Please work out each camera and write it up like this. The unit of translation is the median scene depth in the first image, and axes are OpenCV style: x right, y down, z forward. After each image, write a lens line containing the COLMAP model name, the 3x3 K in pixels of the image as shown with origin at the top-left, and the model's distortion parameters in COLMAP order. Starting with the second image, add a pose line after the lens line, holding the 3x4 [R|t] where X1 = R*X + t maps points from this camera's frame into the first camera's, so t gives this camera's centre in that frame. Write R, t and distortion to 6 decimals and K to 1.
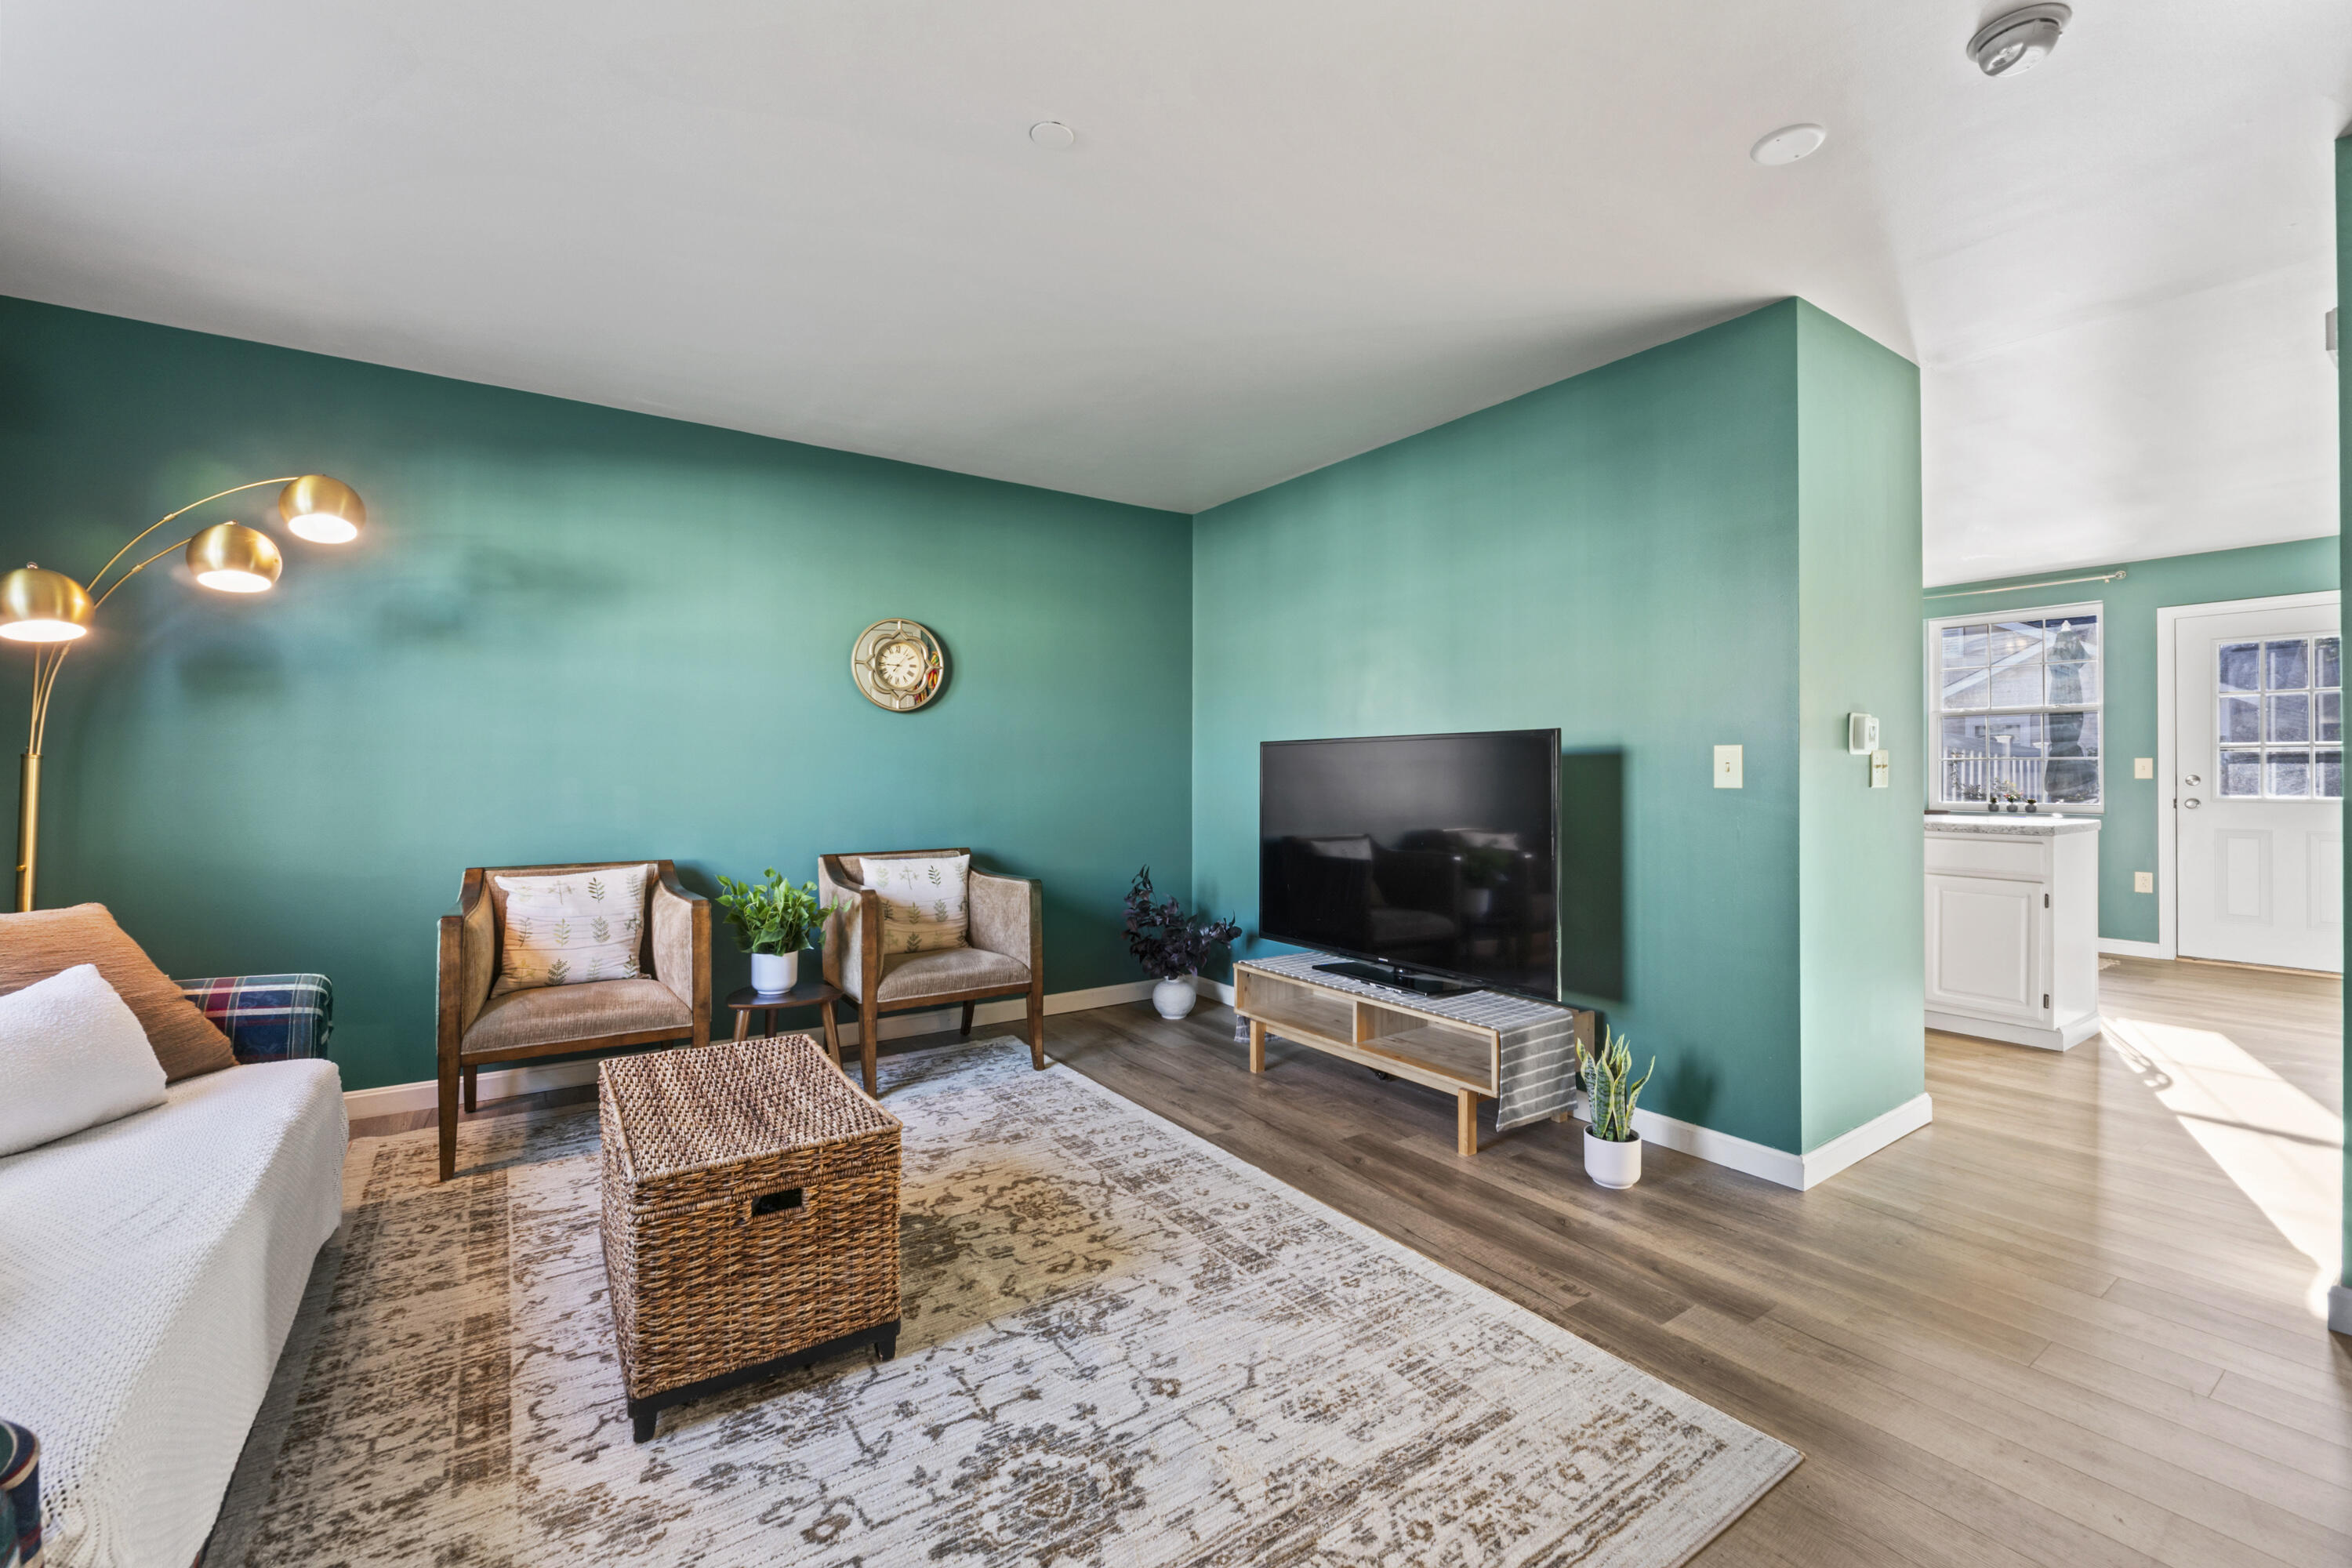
lens RADIAL K [[983.8, 0, 1172.3], [0, 983.8, 764.5], [0, 0, 1]] dist [-0.009049, -0.000710]
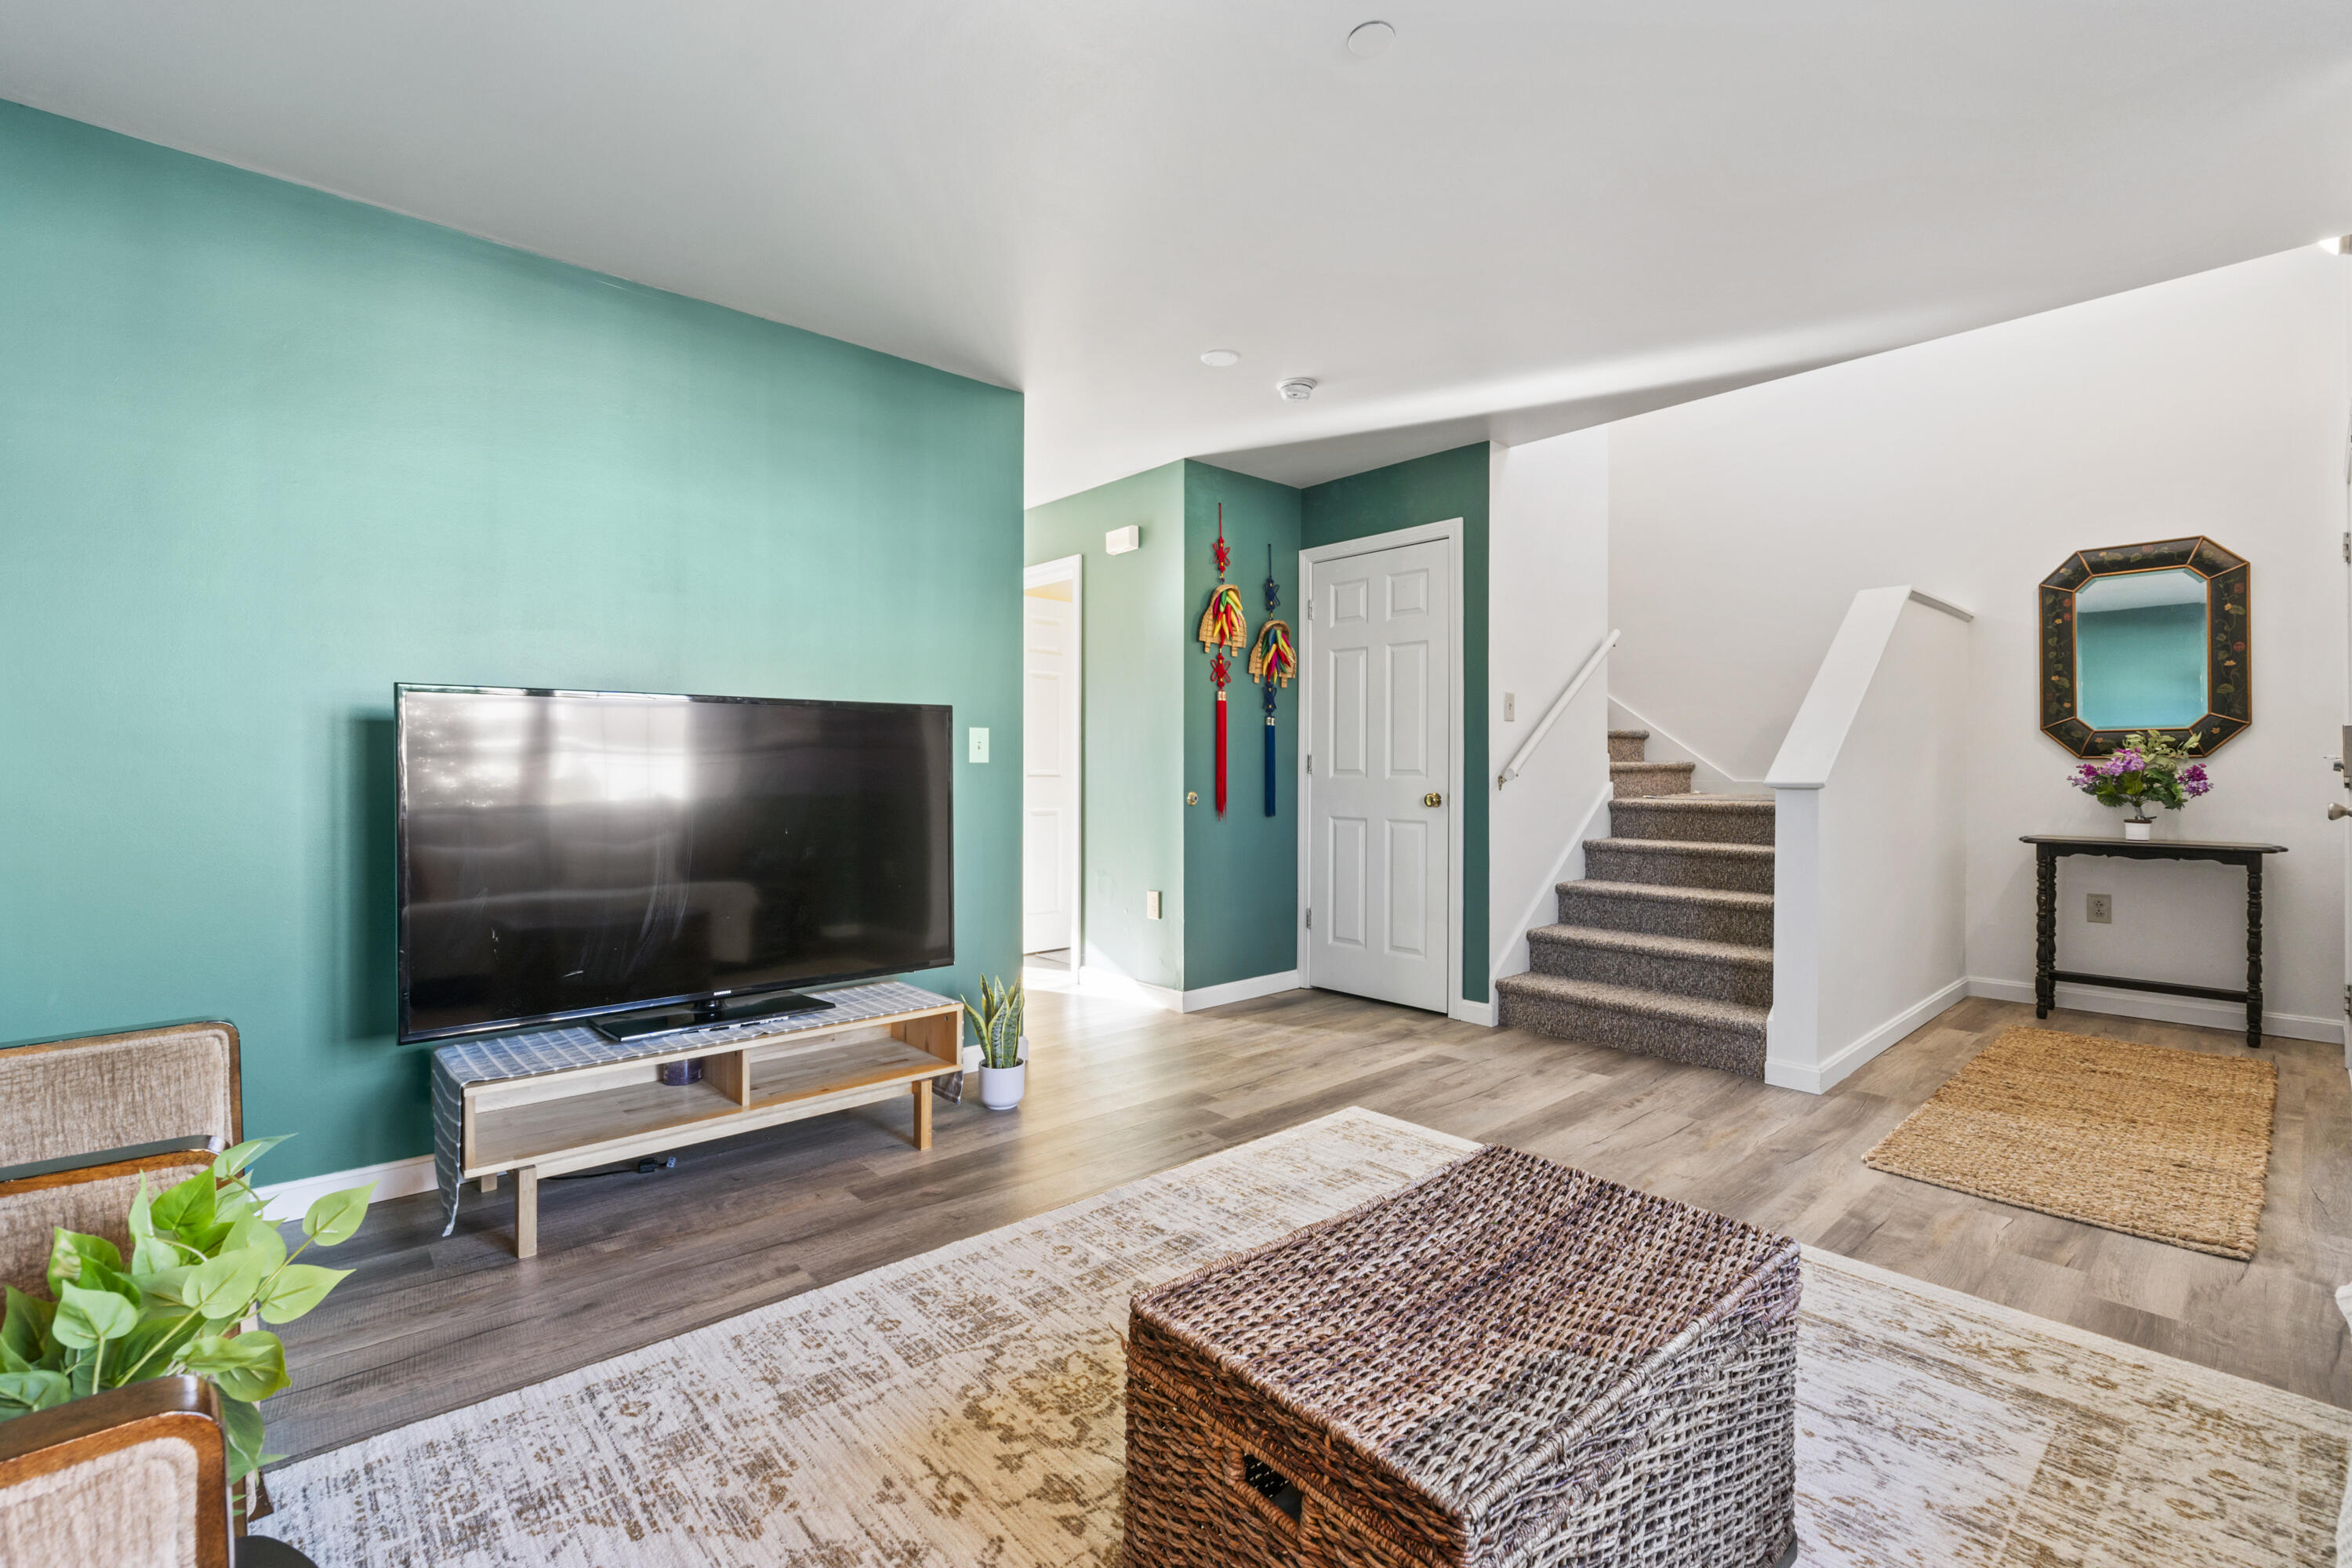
lens RADIAL K [[1041.0, 0, 1175.2], [0, 1041.0, 777.2], [0, 0, 1]] dist [-0.000311, 0.000171]
pose [[-0.134552, -0.010382, 0.990852, -0.752221], [-0.009509, 0.999913, 0.009186, 0.028346], [-0.990861, -0.008186, -0.134639, 0.930450]]
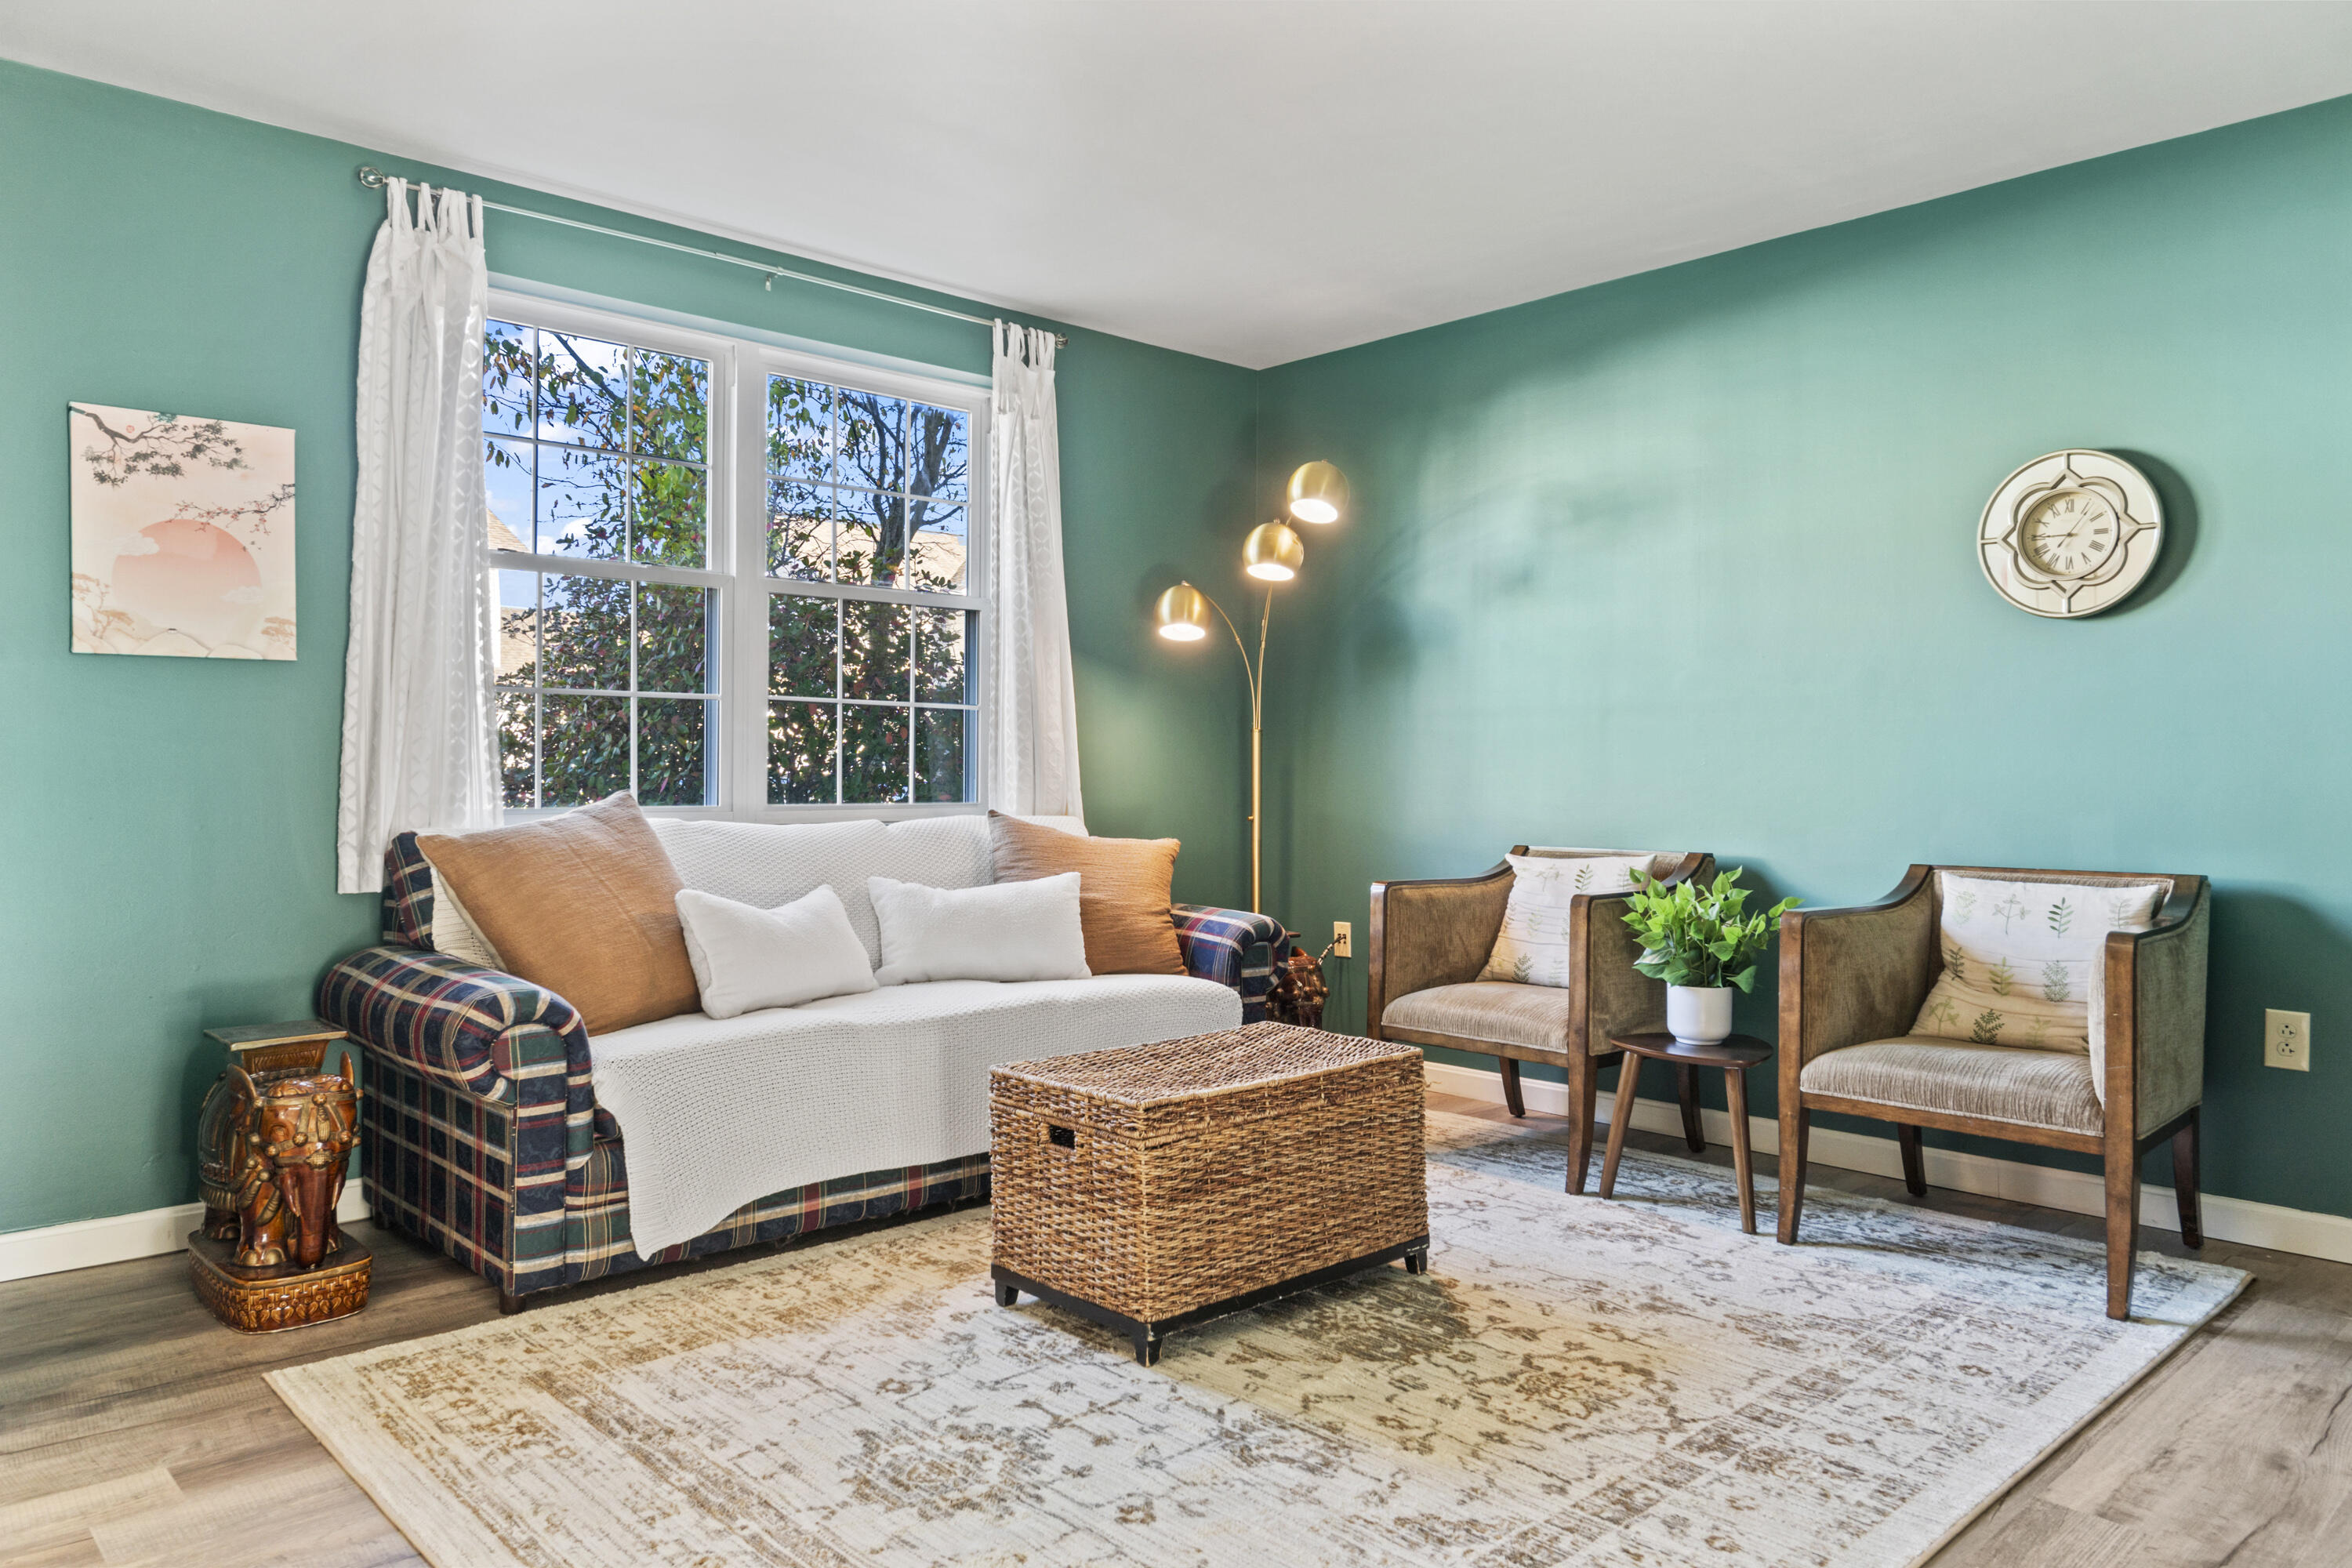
lens RADIAL K [[1554.2, 0, 1163.2], [0, 1554.2, 757.8], [0, 0, 1]] dist [0.004083, -0.000398]
pose [[0.145632, -0.012575, -0.989259, 0.751049], [0.006140, 0.999911, -0.011806, 0.046275], [0.989320, -0.004354, 0.145696, 0.542208]]
